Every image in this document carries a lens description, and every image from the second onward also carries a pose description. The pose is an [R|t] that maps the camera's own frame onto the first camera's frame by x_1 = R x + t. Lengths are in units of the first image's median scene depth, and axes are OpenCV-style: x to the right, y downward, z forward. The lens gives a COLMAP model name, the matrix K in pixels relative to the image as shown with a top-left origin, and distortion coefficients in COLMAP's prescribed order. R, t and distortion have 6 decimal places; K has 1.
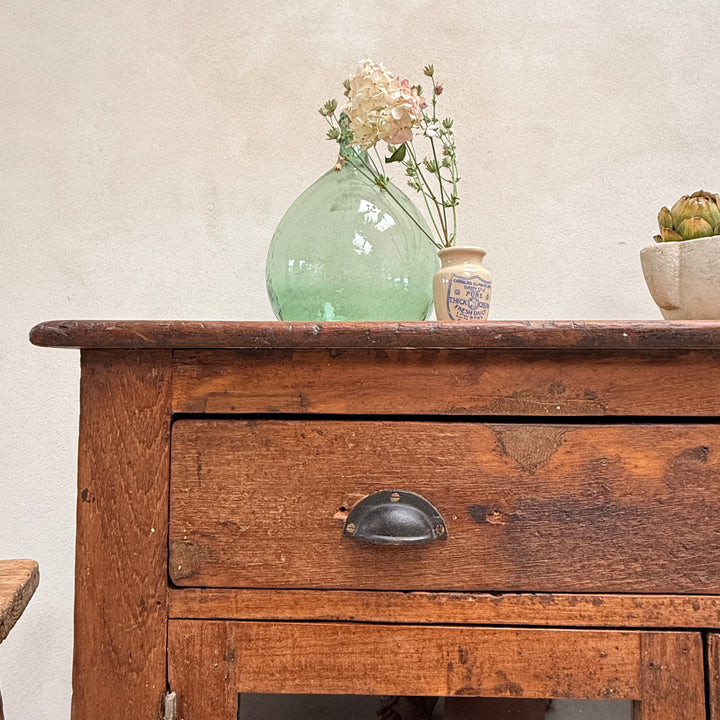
lens RADIAL K [[584.1, 0, 359.0], [0, 584.1, 336.6], [0, 0, 1]] dist [0.001191, -0.001228]
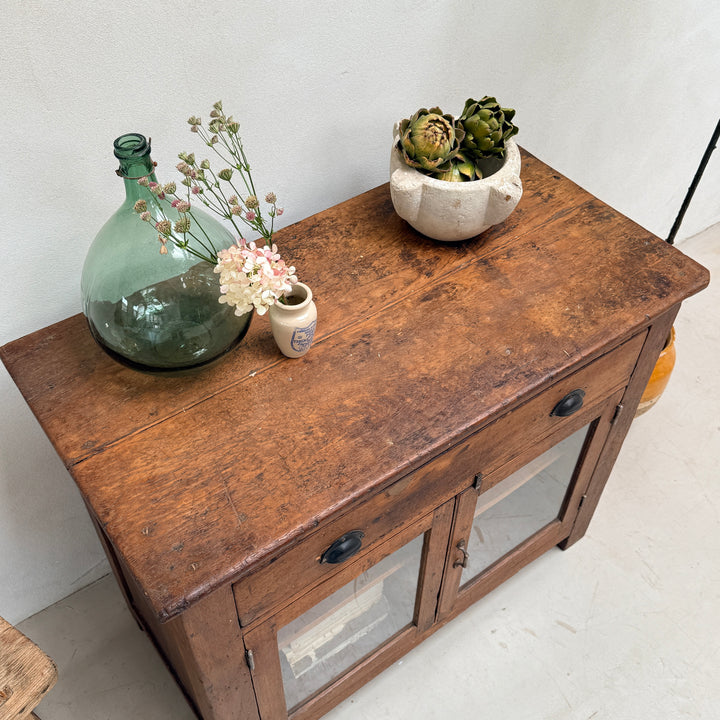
lens RADIAL K [[819.6, 0, 358.5], [0, 819.6, 364.9], [0, 0, 1]] dist [0.188865, -0.415927]
pose [[0.788425, -0.452669, 0.416504, -0.749843], [-0.049358, 0.628361, 0.776354, -2.141125], [-0.613147, -0.632656, 0.473073, 0.064933]]
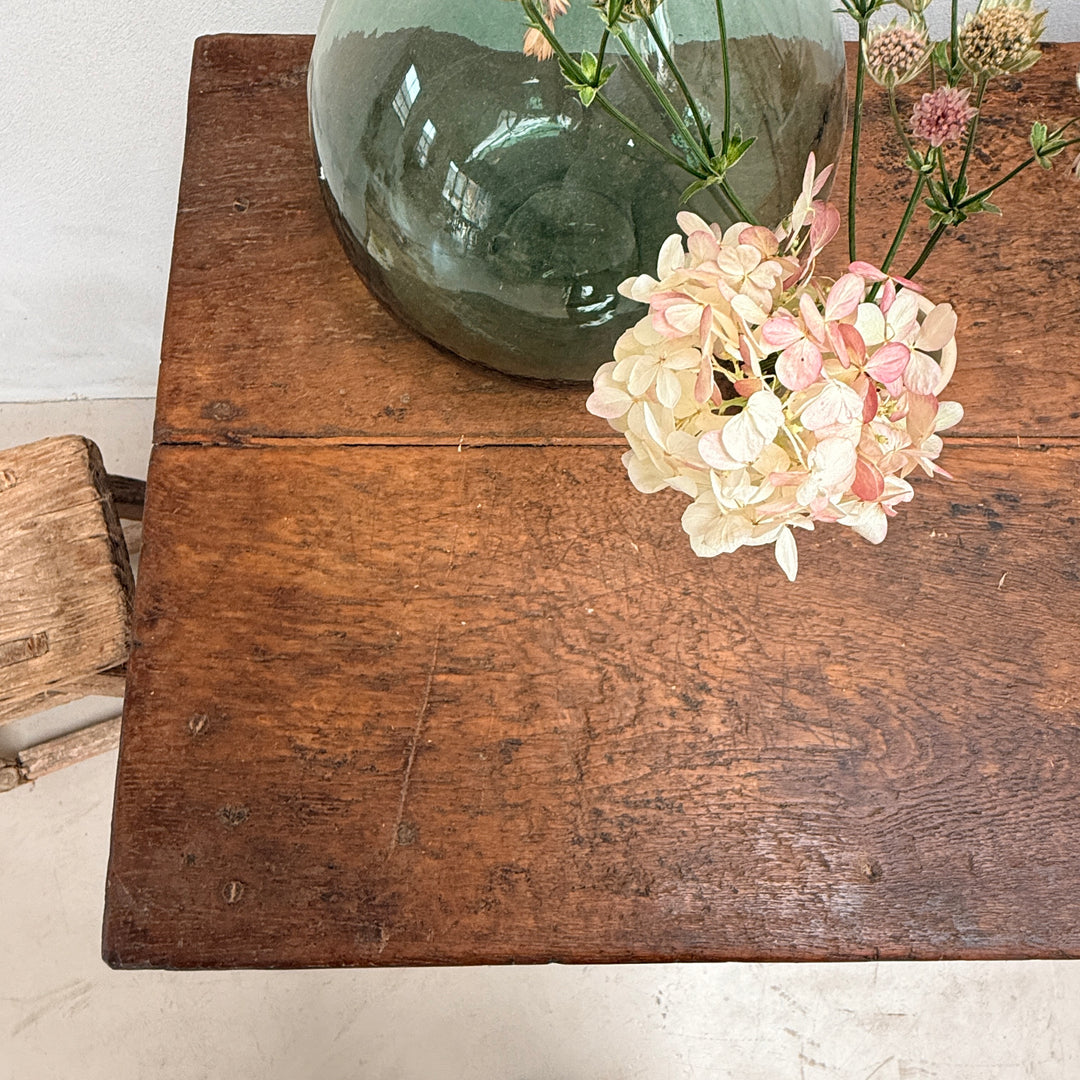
lens RADIAL K [[886.5, 0, 542.5], [0, 886.5, 502.1], [0, 0, 1]] dist [-0.002382, -0.003479]
pose [[0.999243, -0.033929, 0.019047, -0.082646], [-0.012777, 0.176234, 0.984265, -1.050137], [-0.036752, -0.983763, 0.175667, 1.289173]]
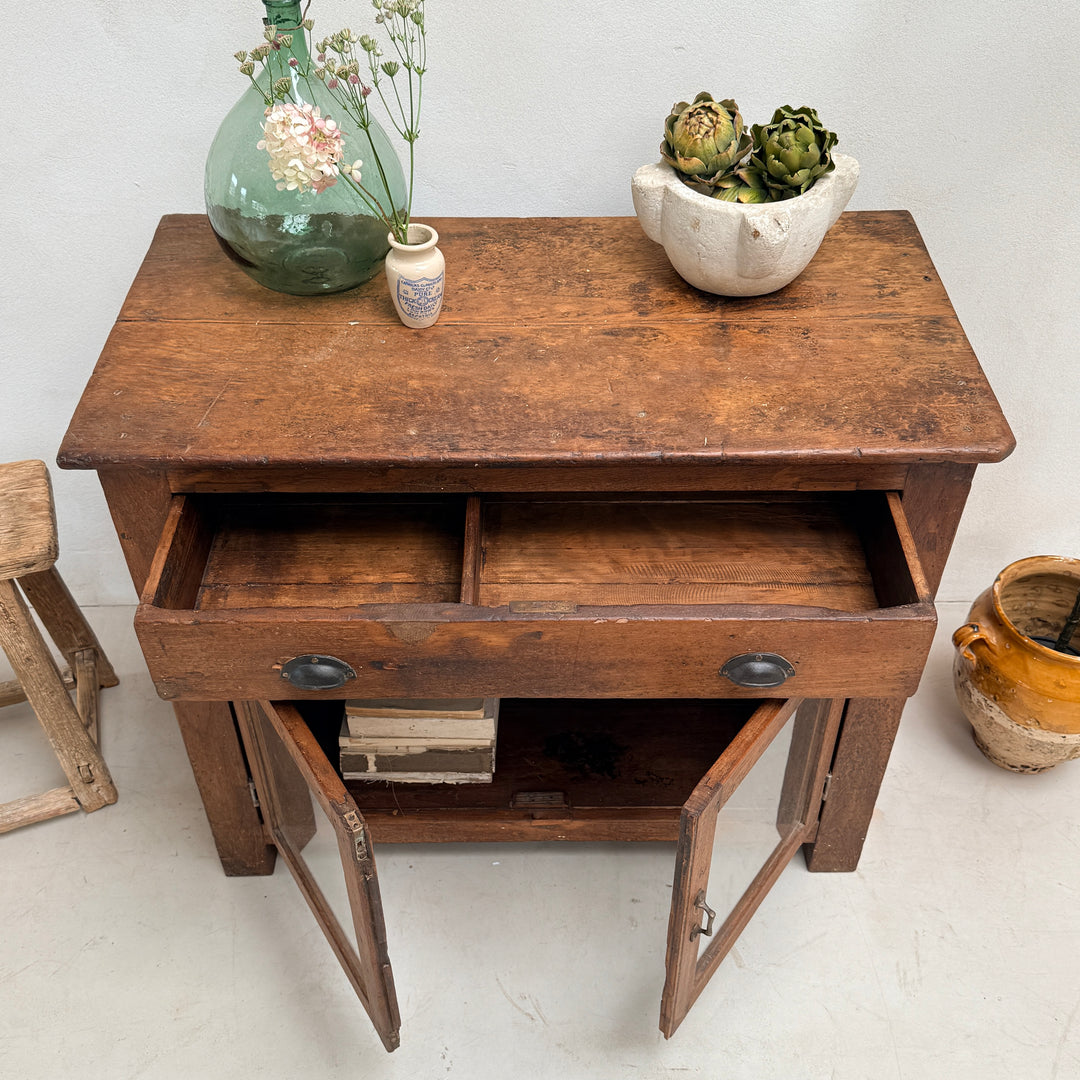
lens RADIAL K [[1229.4, 0, 537.8], [0, 1229.4, 547.4], [0, 0, 1]] dist [0.188865, -0.415927]
pose [[0.999334, -0.028423, 0.022876, 0.505232], [0.002883, 0.686551, 0.727076, -2.020434], [-0.036372, -0.726526, 0.686176, -1.228934]]
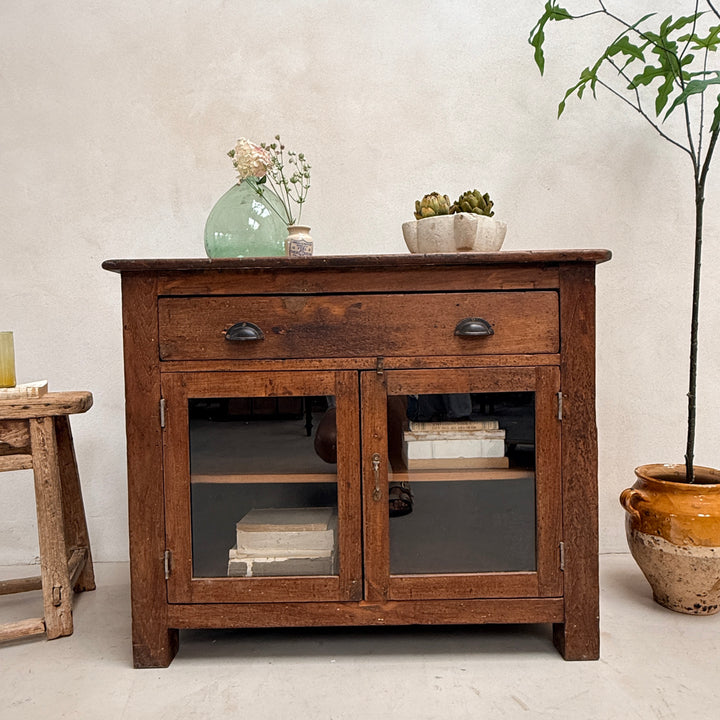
lens RADIAL K [[584.0, 0, 360.6], [0, 584.0, 353.4], [0, 0, 1]] dist [-0.005680, 0.003600]
pose [[0.999374, -0.021774, 0.027893, 0.510824], [0.019279, 0.996040, 0.086786, 0.184128], [-0.029673, -0.086194, 0.995836, -1.658465]]
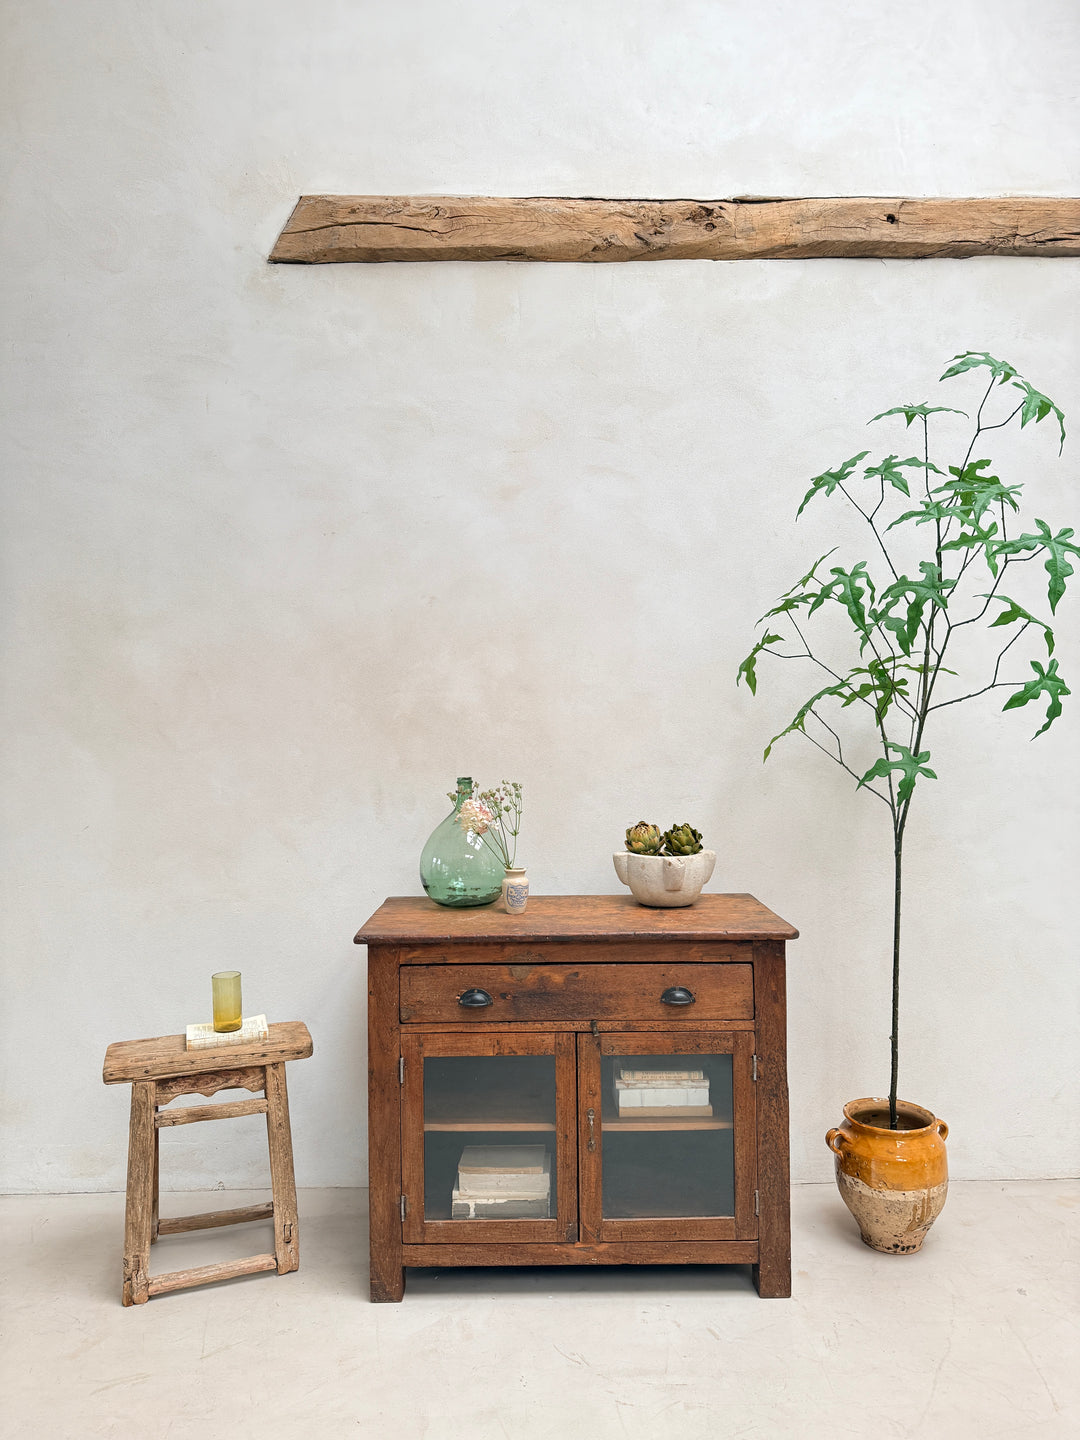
lens RADIAL K [[999.6, 0, 534.0], [0, 999.6, 721.7], [0, 0, 1]] dist [0.167365, -0.338093]
pose [[0.999438, -0.012346, 0.031177, 0.215985], [0.010508, 0.998236, 0.058437, -1.409328], [-0.031844, -0.058077, 0.997804, -4.118947]]
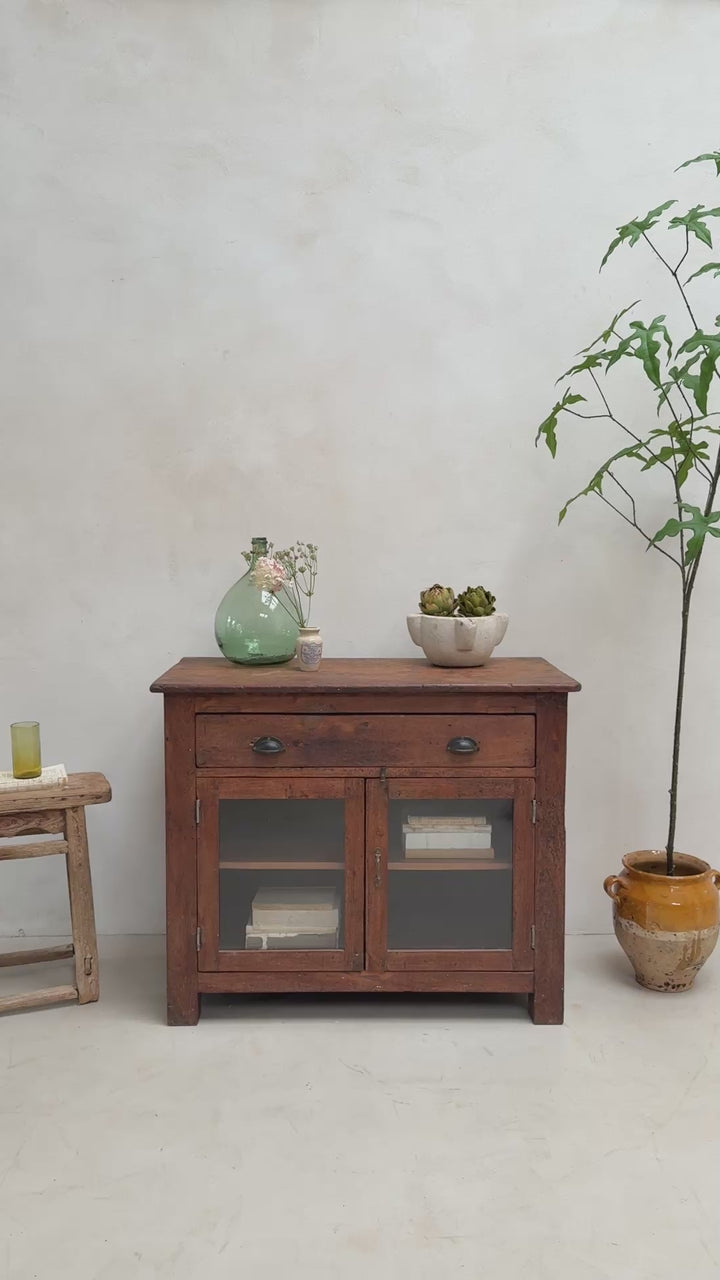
lens RADIAL K [[1088.2, 0, 360.0], [0, 1088.2, 640.0], [0, 0, 1]] dist [0.202645, -0.479650]
pose [[0.999063, -0.004405, 0.043047, 0.299346], [-0.003024, 0.985265, 0.171010, -1.243363], [-0.043166, -0.170980, 0.984329, -4.673825]]
